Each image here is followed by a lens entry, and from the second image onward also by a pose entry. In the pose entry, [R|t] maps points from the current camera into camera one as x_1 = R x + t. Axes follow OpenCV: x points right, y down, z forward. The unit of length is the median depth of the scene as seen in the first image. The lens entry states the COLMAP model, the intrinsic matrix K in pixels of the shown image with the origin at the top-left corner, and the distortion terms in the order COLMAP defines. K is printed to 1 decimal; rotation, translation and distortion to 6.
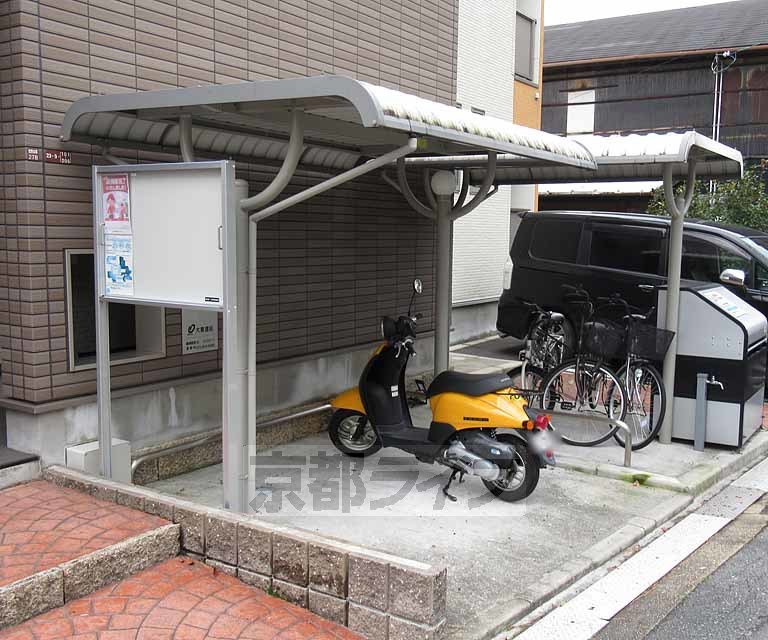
lens RADIAL K [[832.9, 0, 384.0], [0, 832.9, 320.0], [0, 0, 1]] dist [0.000825, -0.002938]
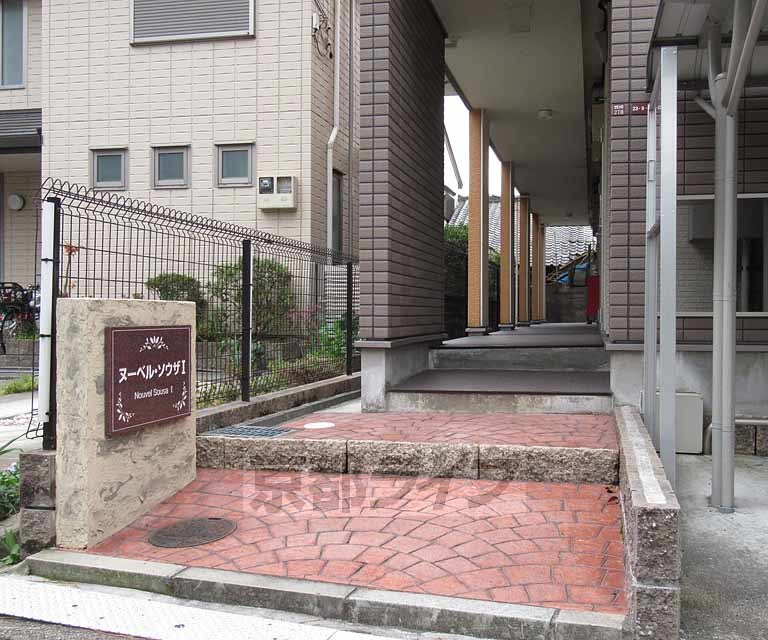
lens RADIAL K [[832.9, 0, 384.0], [0, 832.9, 320.0], [0, 0, 1]] dist [0.000825, -0.002938]
pose [[0.320516, 0.001851, -0.947241, 0.511413], [-0.101787, 0.994275, -0.032499, 0.140703], [0.941758, 0.106834, 0.318870, 0.394892]]
